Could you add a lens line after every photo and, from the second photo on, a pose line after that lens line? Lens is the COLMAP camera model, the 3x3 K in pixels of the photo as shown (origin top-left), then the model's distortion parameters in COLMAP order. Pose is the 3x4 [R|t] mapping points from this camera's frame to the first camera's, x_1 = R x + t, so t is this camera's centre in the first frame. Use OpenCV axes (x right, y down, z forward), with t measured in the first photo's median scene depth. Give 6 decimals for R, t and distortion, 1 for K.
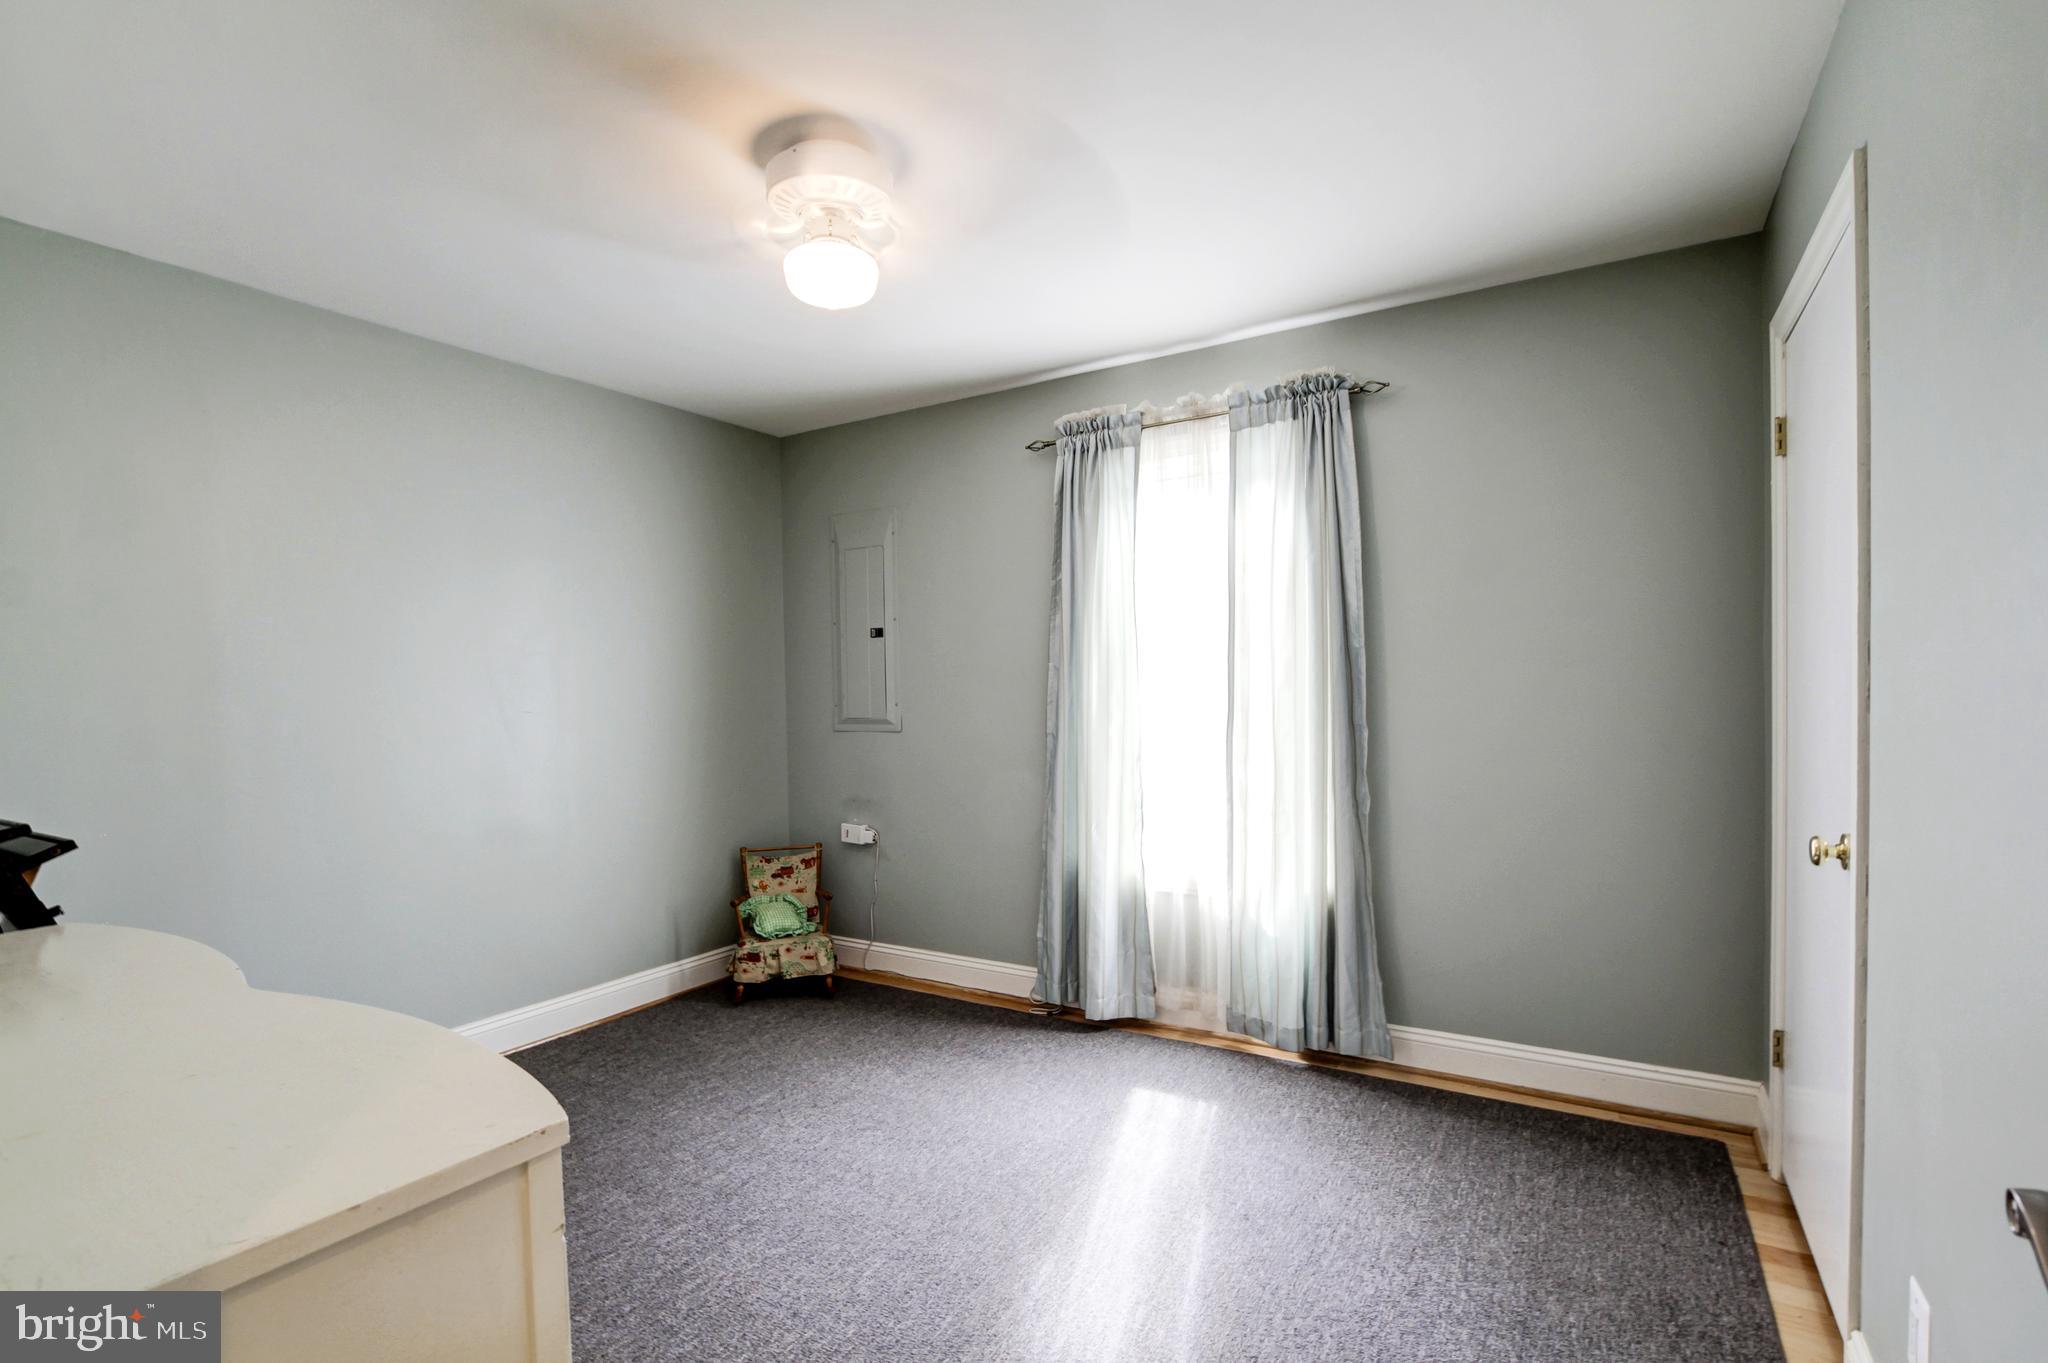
lens RADIAL K [[952.7, 0, 1010.0], [0, 952.7, 681.1], [0, 0, 1]] dist [-0.025281, 0.005503]
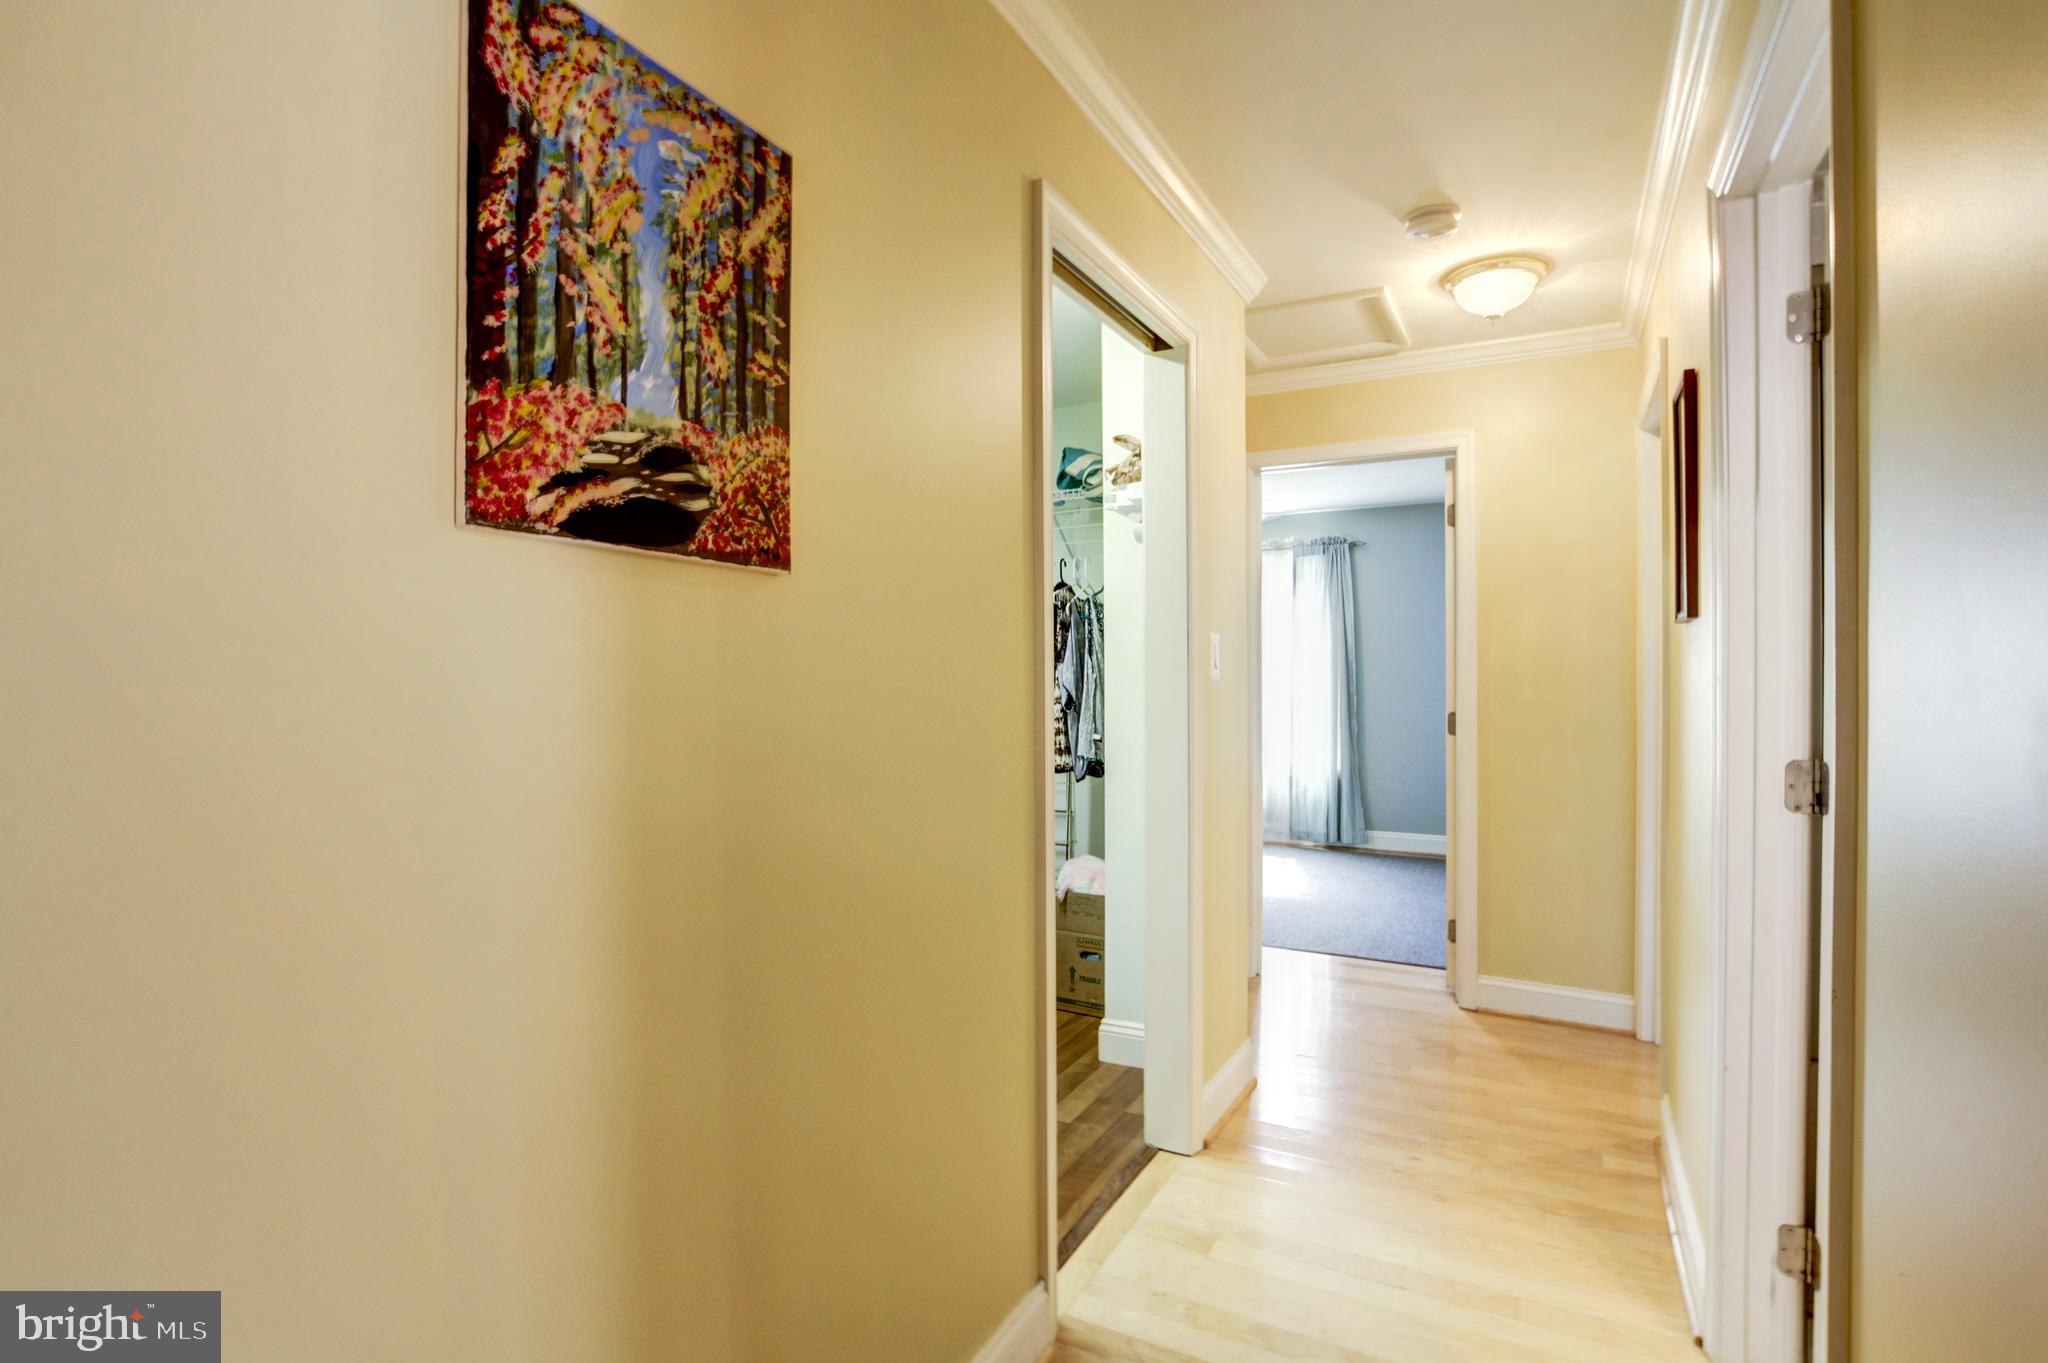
lens RADIAL K [[952.7, 0, 1026.1], [0, 952.7, 673.9], [0, 0, 1]] dist [-0.025281, 0.005503]
pose [[0.999739, 0.001184, 0.022821, -0.432961], [-0.001373, 0.999965, 0.008261, -0.014041], [-0.022810, -0.008291, 0.999705, -1.168484]]
